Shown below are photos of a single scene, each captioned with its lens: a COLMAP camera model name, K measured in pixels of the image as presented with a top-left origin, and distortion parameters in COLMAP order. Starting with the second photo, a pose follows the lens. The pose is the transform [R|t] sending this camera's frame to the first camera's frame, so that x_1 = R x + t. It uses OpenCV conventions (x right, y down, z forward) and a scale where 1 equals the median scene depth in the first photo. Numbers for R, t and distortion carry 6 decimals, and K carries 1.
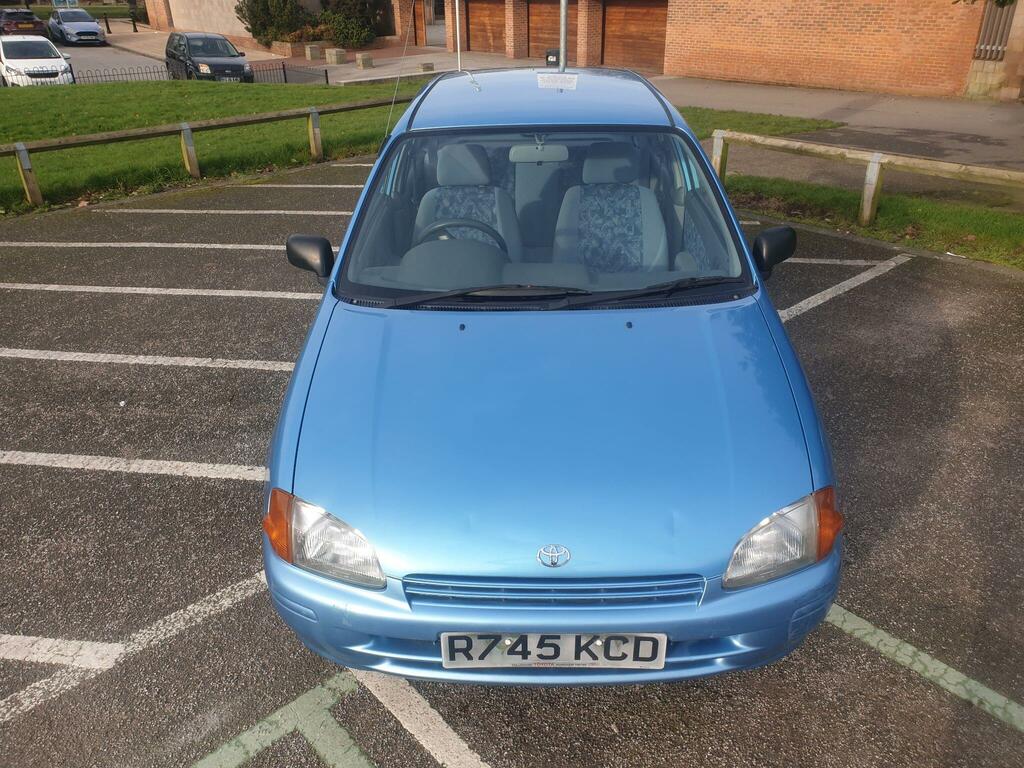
lens RADIAL K [[801.4, 0, 505.1], [0, 801.4, 381.6], [0, 0, 1]] dist [0.003399, 0.027242]
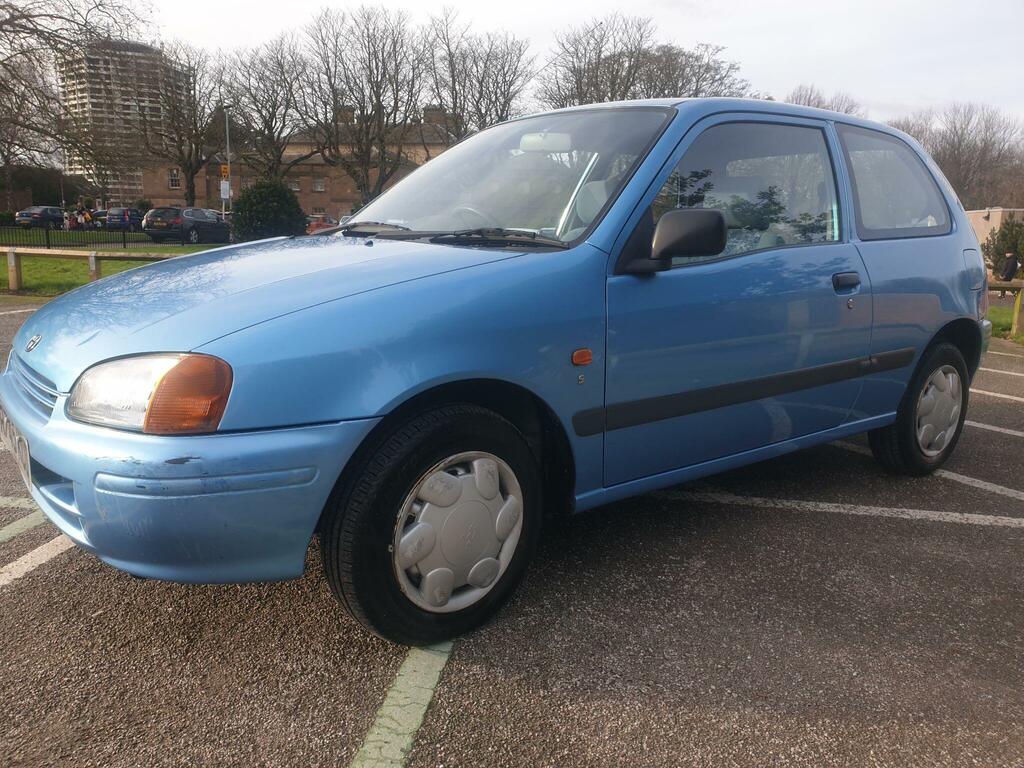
lens RADIAL K [[801.4, 0, 494.4], [0, 801.4, 386.1], [0, 0, 1]] dist [0.003399, 0.027242]
pose [[0.618761, 0.186865, -0.763031, 1.021531], [-0.391211, 0.915588, -0.093017, 0.110395], [0.681241, 0.356062, 0.639634, 0.626079]]
